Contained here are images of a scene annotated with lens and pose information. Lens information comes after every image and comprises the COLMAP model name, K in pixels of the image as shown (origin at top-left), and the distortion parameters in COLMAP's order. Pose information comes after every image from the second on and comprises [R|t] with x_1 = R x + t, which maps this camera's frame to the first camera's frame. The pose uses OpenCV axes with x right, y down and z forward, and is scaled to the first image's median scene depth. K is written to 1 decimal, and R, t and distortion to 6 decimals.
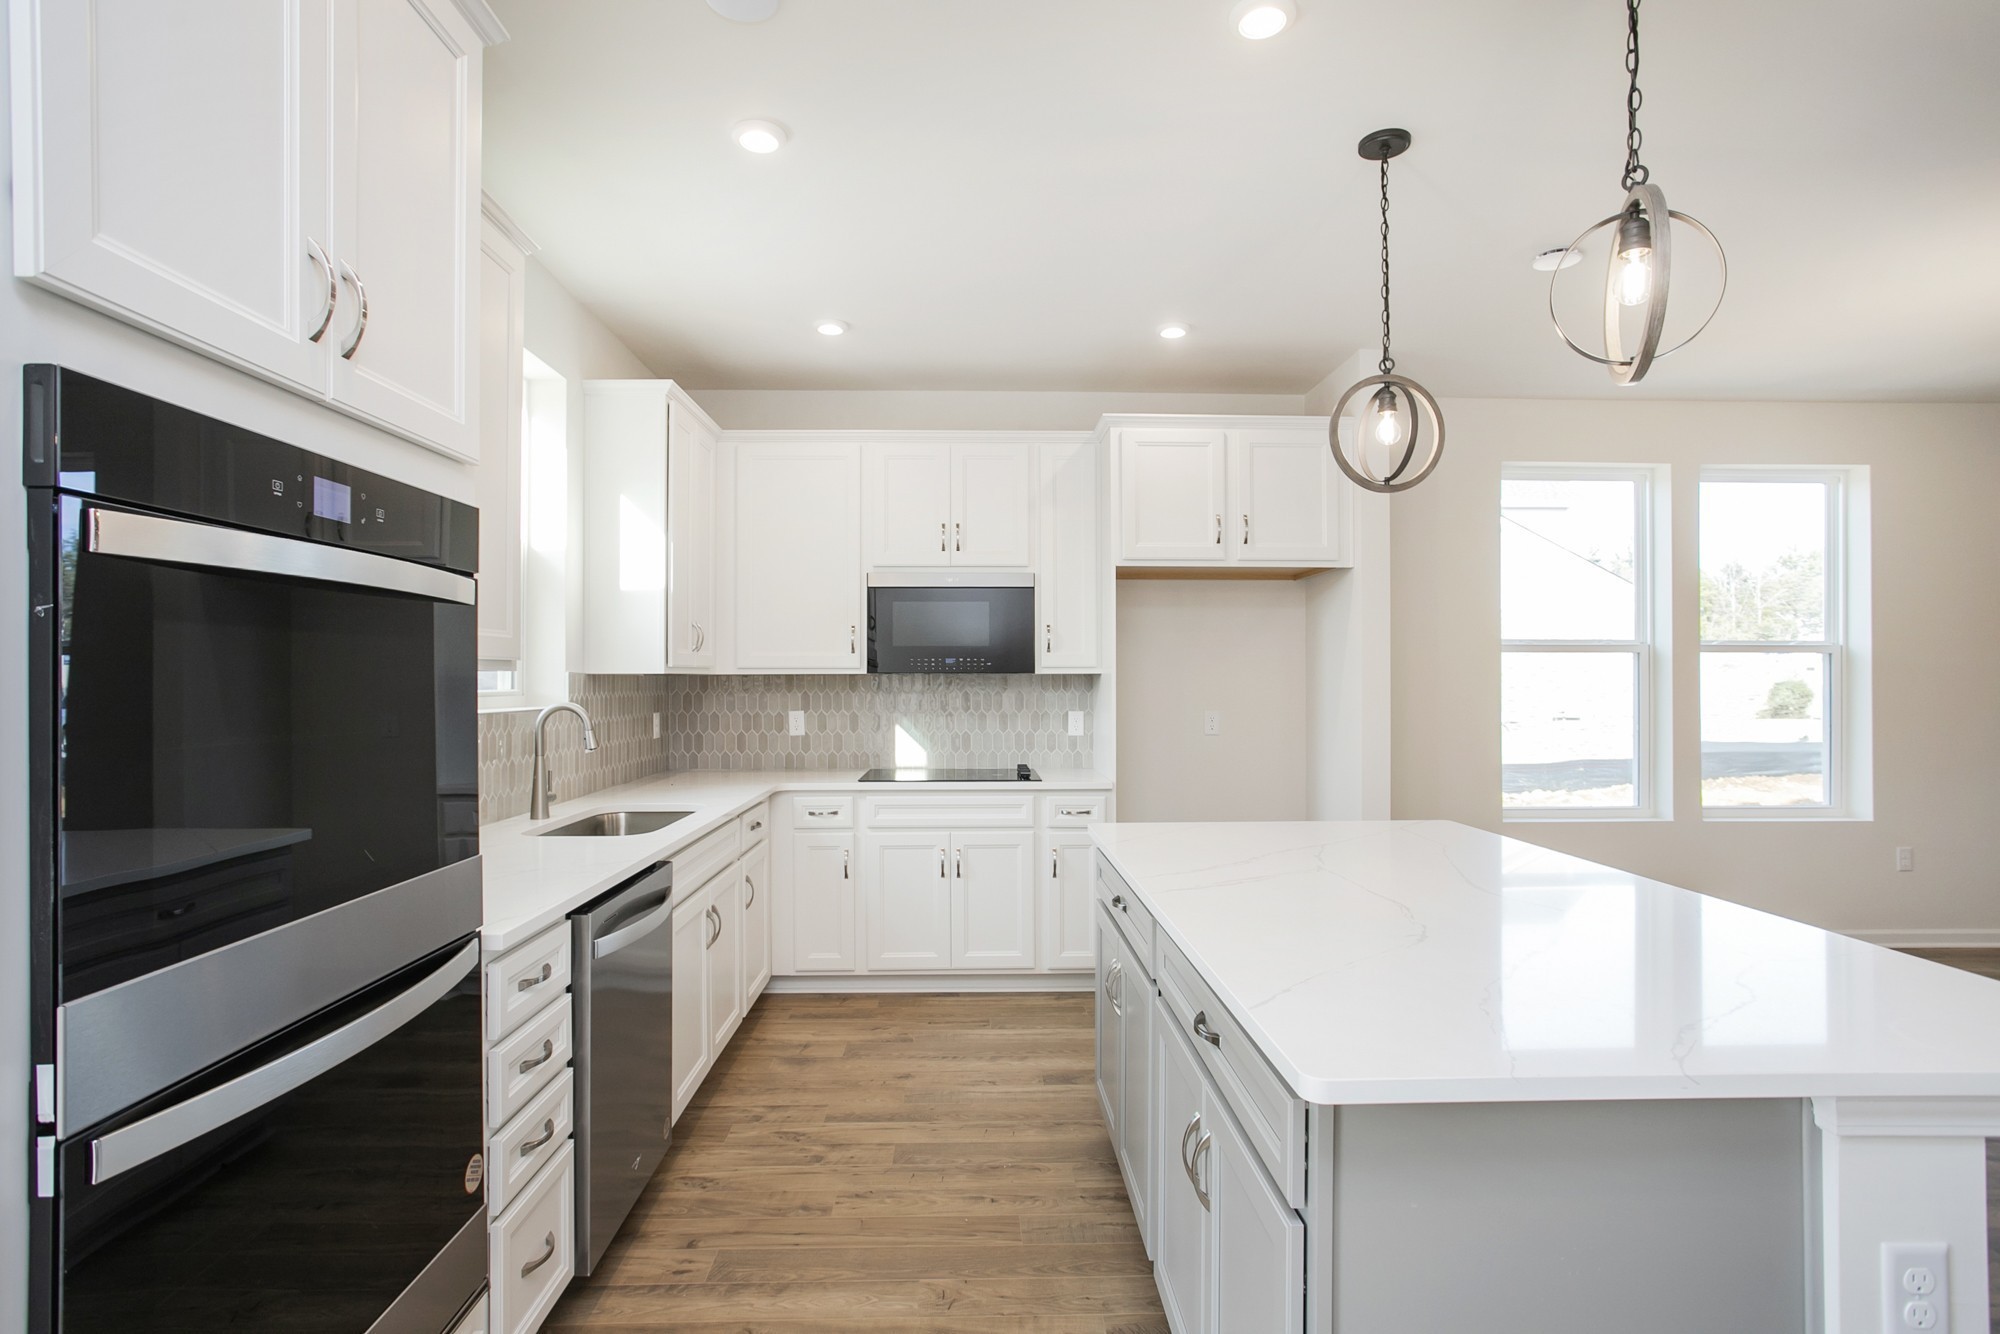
lens RADIAL K [[992.2, 0, 983.0], [0, 992.2, 675.2], [0, 0, 1]] dist [-0.053700, 0.018531]
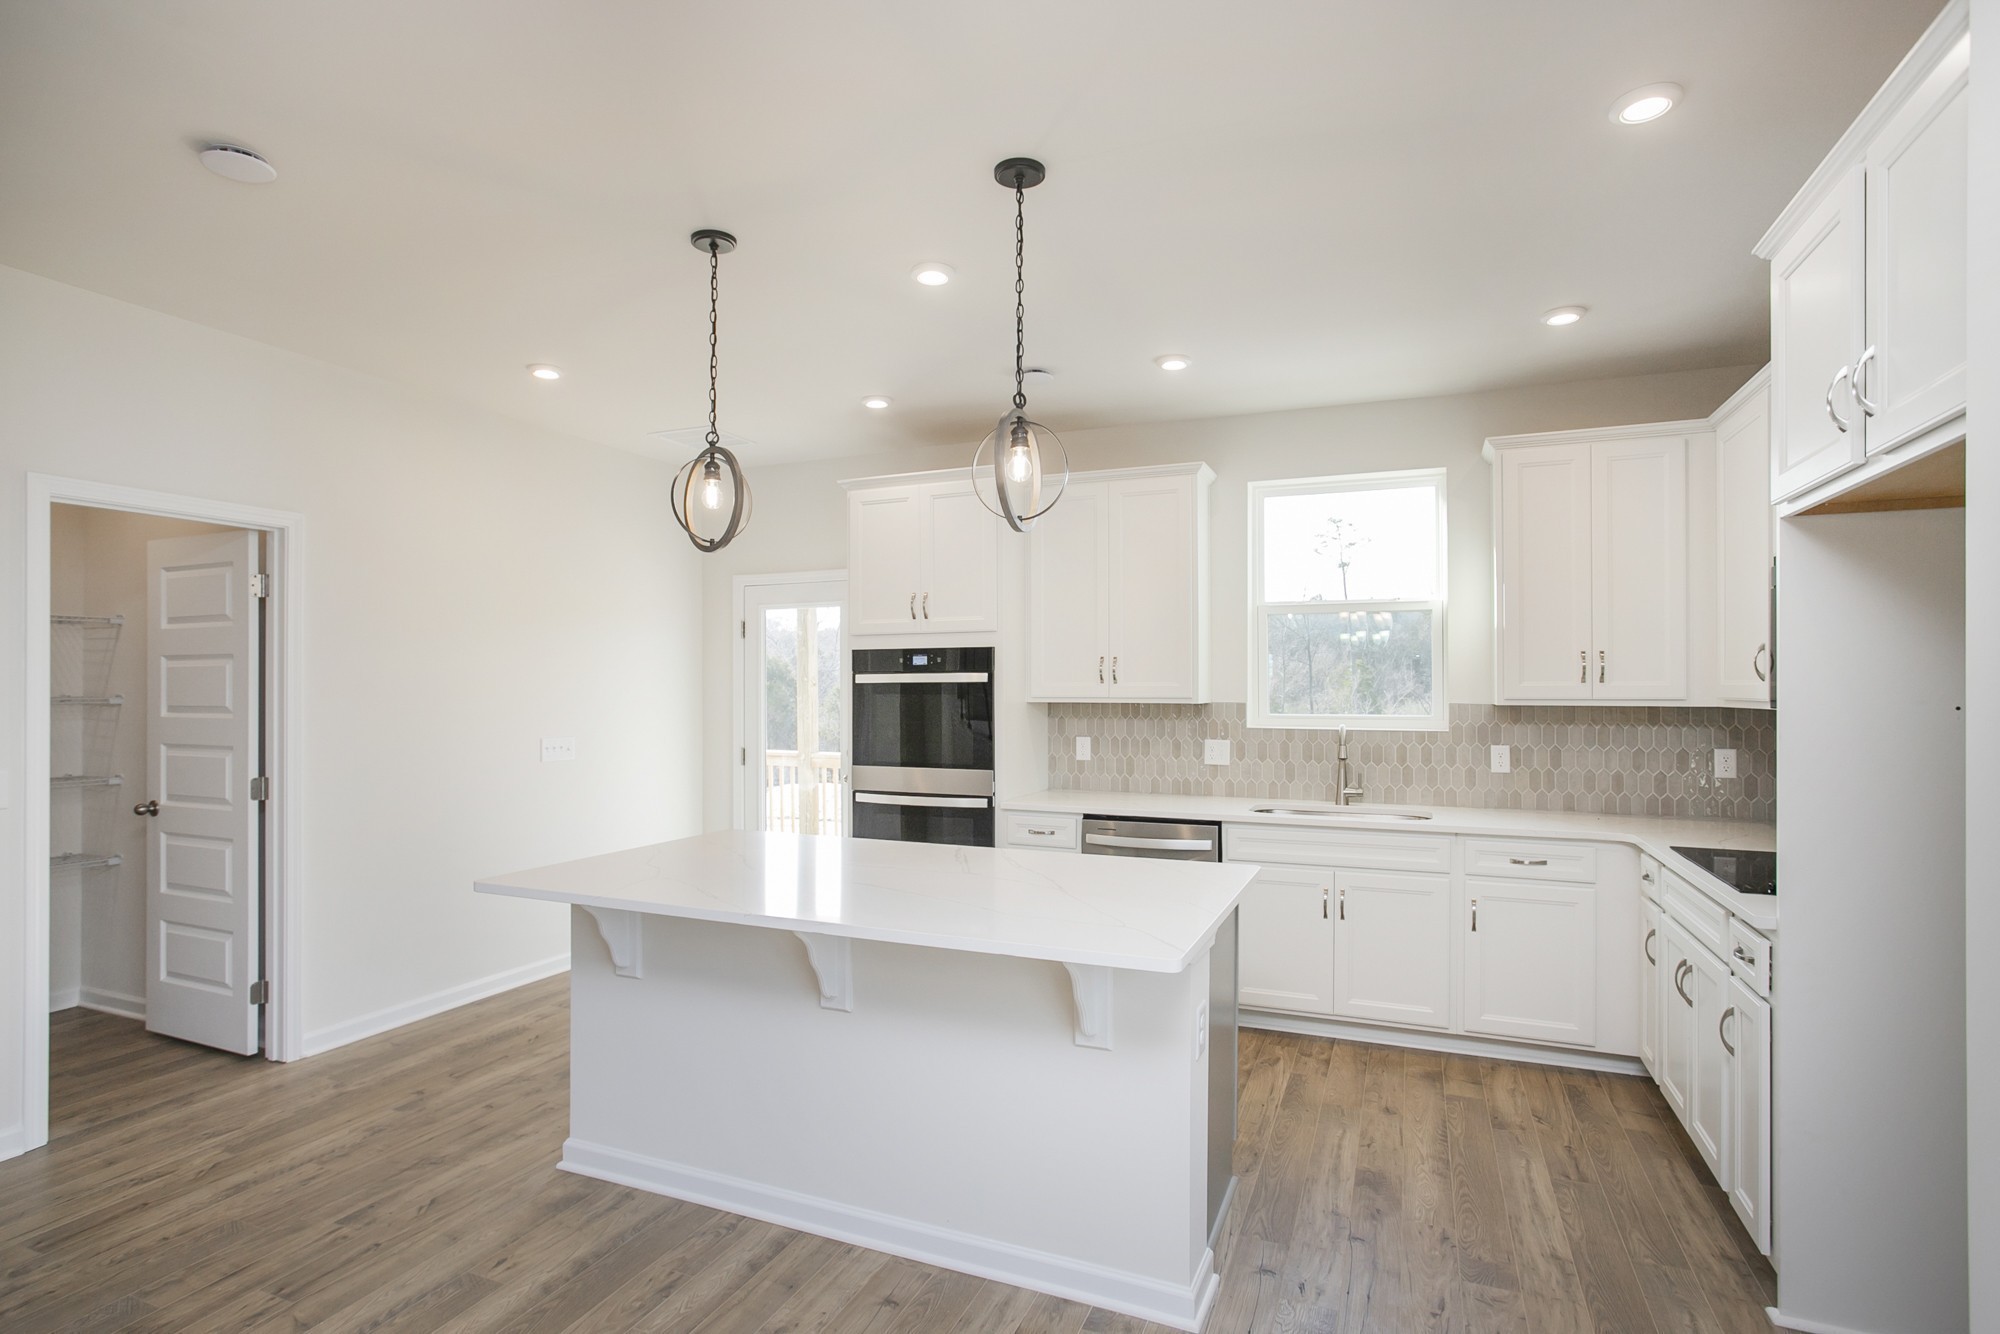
lens RADIAL K [[999.6, 0, 988.9], [0, 999.6, 685.5], [0, 0, 1]] dist [-0.039960, 0.028380]
pose [[-0.417933, -0.000879, -0.908477, 0.804765], [0.003921, 0.999988, -0.002771, -0.020174], [0.908469, -0.004720, -0.417925, 0.840658]]
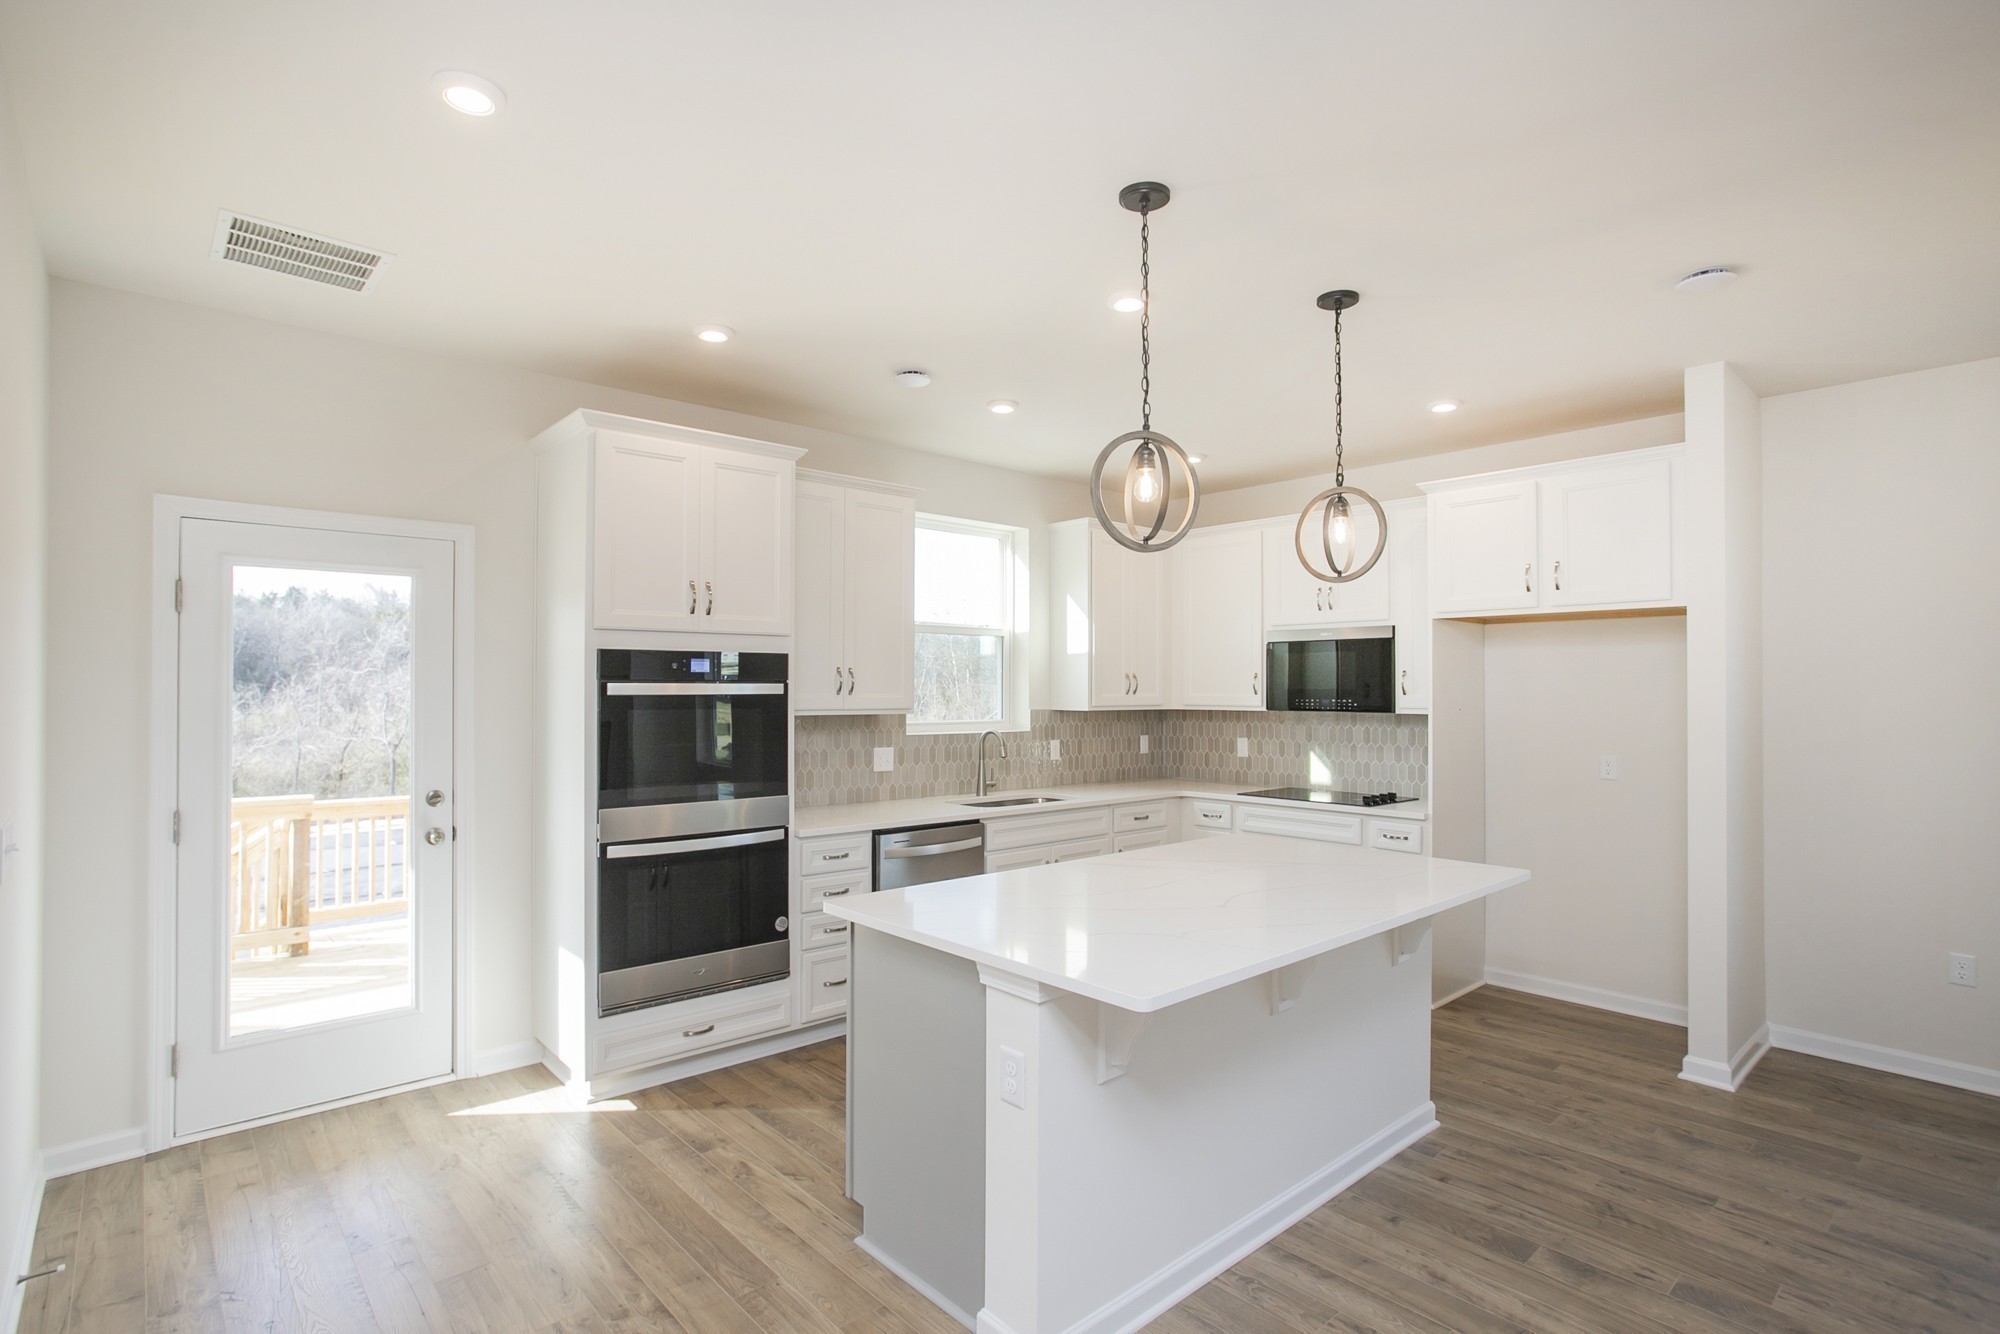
lens RADIAL K [[972.5, 0, 992.1], [0, 972.5, 680.0], [0, 0, 1]] dist [-0.039070, 0.024666]
pose [[0.646134, -0.005051, -0.763207, 0.643077], [-0.000626, 0.999974, -0.007147, -0.033944], [0.763223, 0.005096, 0.646115, -0.071621]]
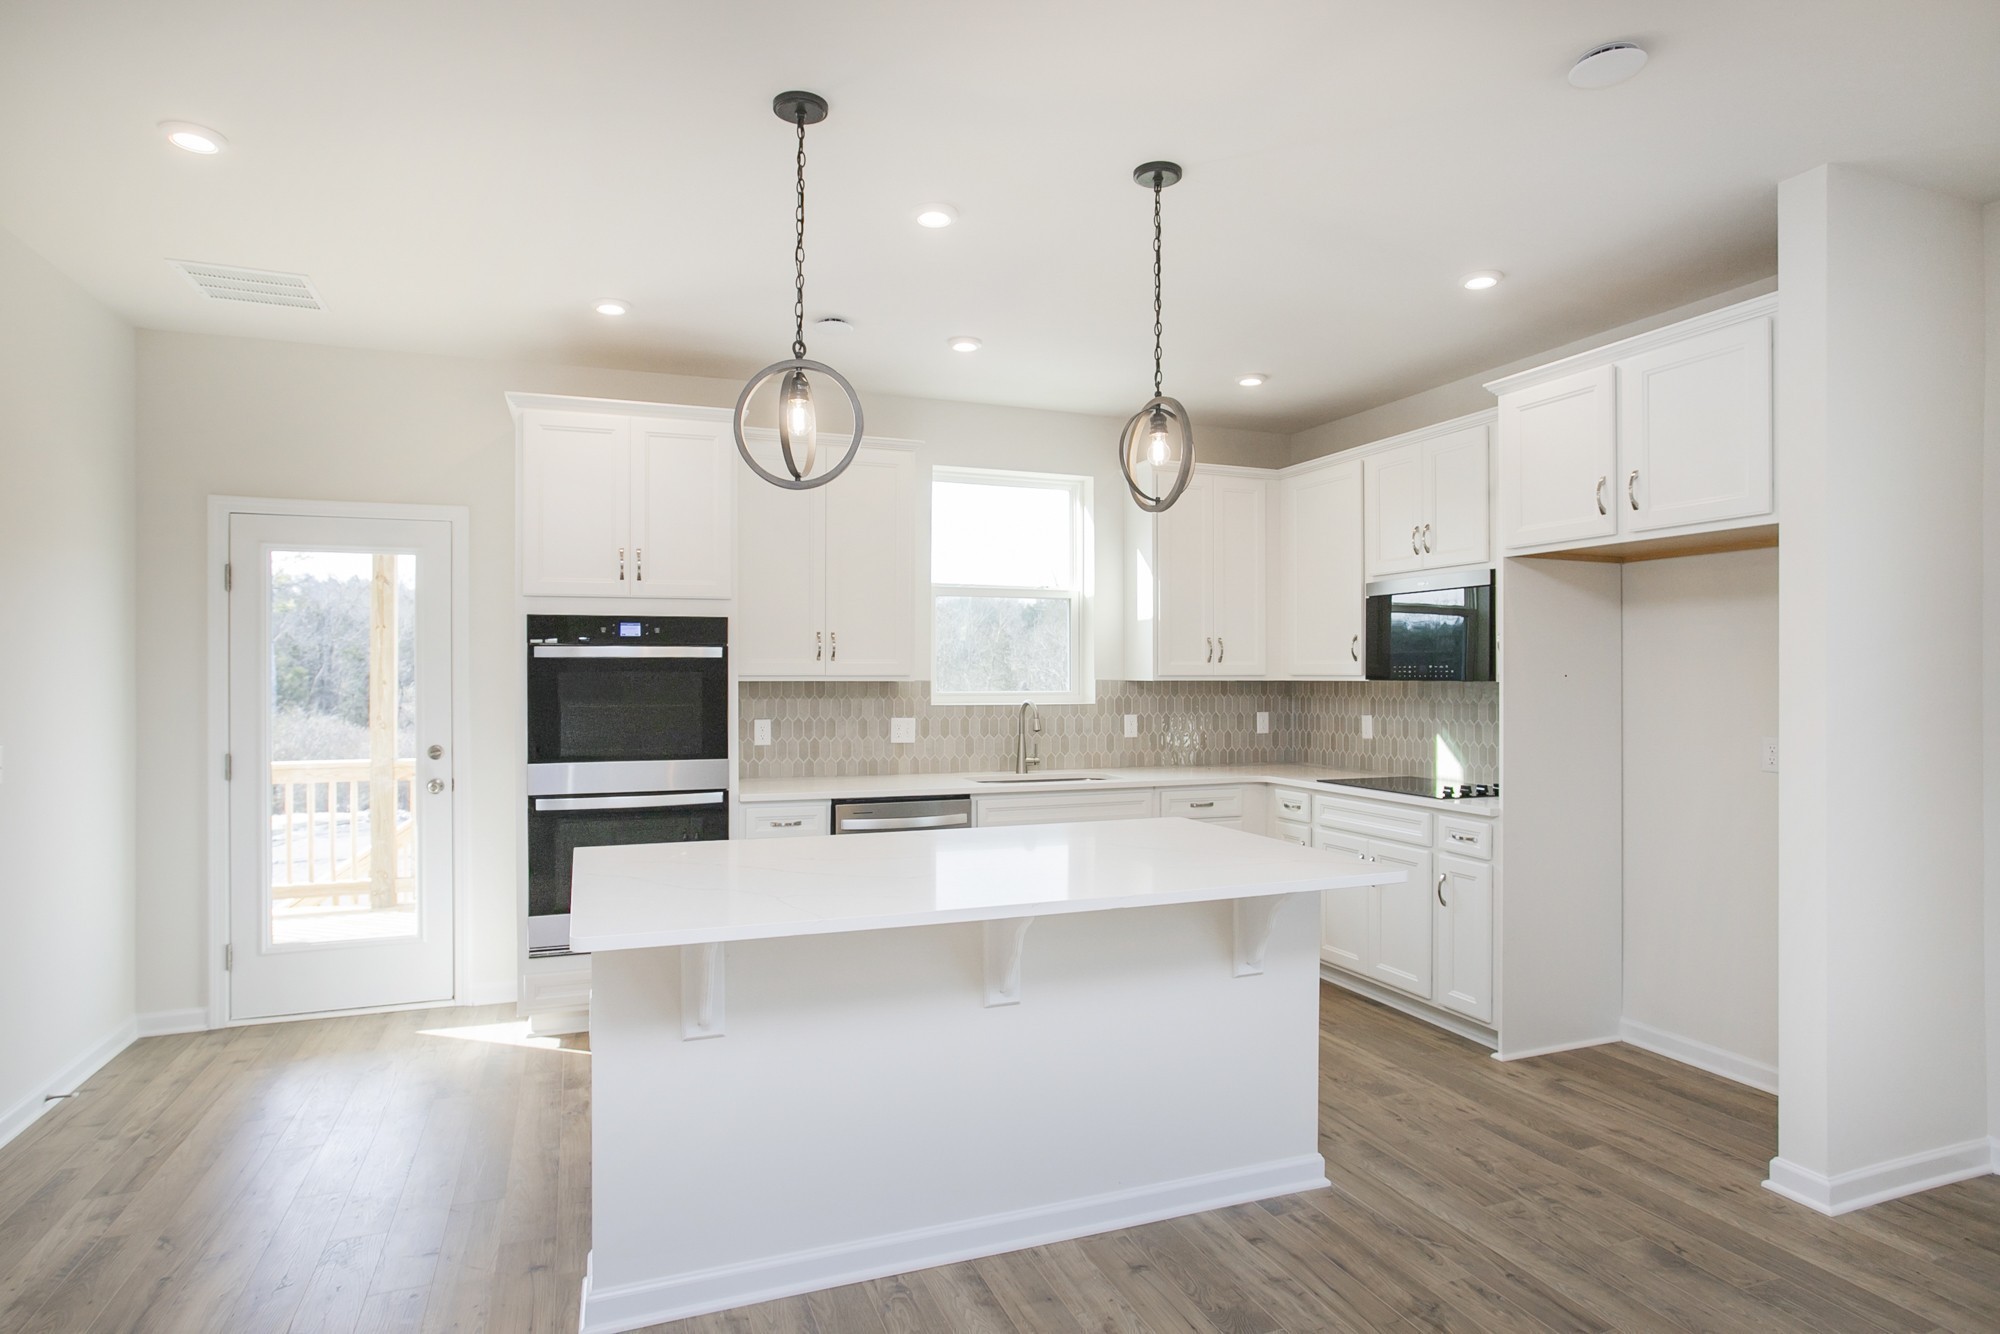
lens RADIAL K [[1086.0, 0, 995.8], [0, 1086.0, 669.8], [0, 0, 1]] dist [-0.049514, 0.037263]
pose [[0.336163, -0.002944, -0.941799, 0.868623], [0.002565, 0.999994, -0.002210, -0.012256], [0.941800, -0.001673, 0.336169, 0.275837]]
